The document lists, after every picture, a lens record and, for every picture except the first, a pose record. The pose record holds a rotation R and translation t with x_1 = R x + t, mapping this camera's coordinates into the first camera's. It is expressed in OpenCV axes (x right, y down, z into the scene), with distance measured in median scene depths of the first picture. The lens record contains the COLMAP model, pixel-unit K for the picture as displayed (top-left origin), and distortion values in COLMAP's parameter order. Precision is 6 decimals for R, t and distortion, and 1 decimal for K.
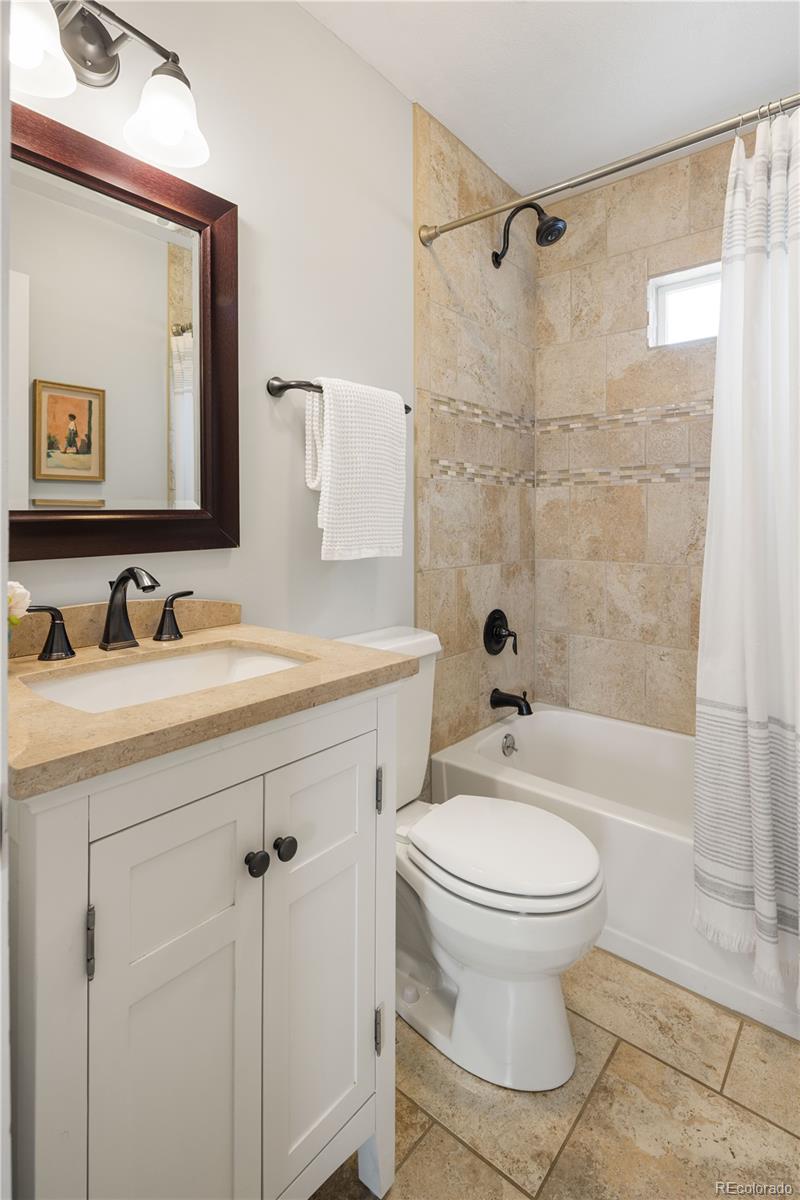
lens RADIAL K [[583.9, 0, 387.2], [0, 583.9, 515.0], [0, 0, 1]] dist [0.005834, -0.004552]
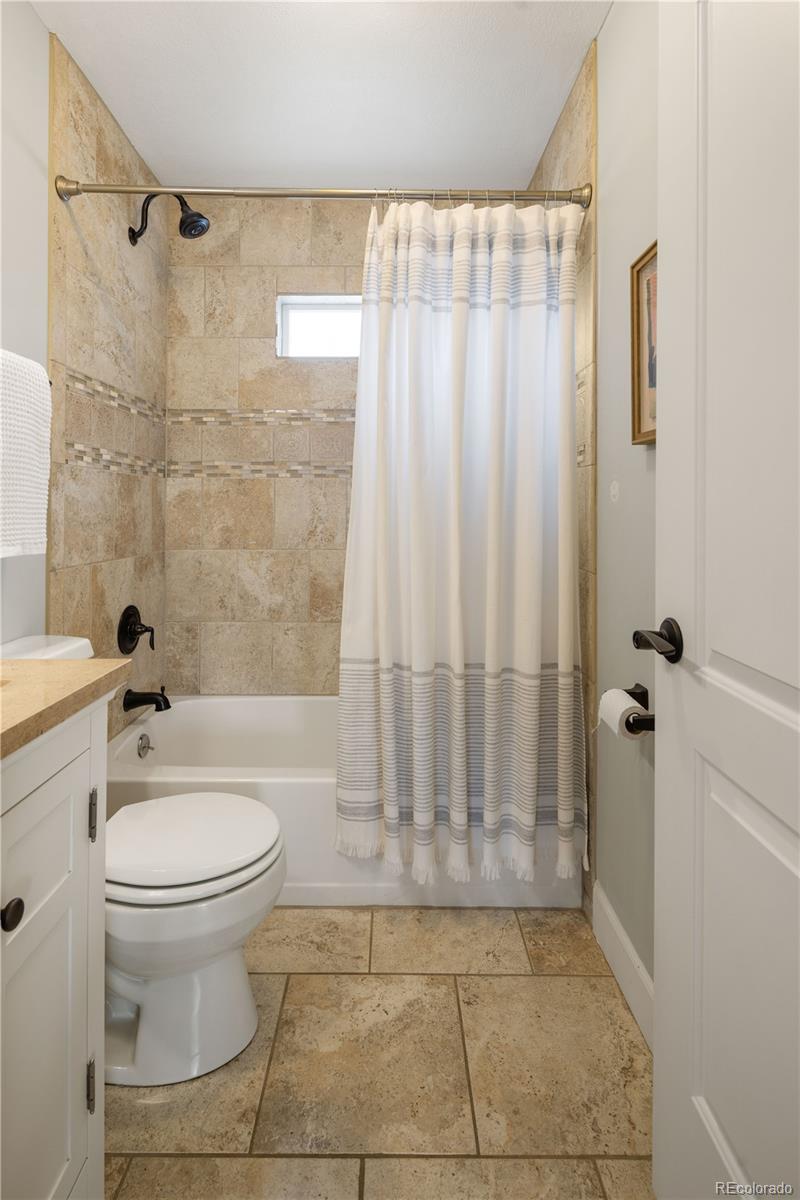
lens RADIAL K [[583.9, 0, 379.1], [0, 583.9, 503.4], [0, 0, 1]] dist [0.005834, -0.004552]
pose [[0.767838, 0.005554, 0.640620, -0.130215], [-0.003566, 0.999984, -0.004394, -0.000991], [-0.640634, 0.001089, 0.767845, 0.018968]]
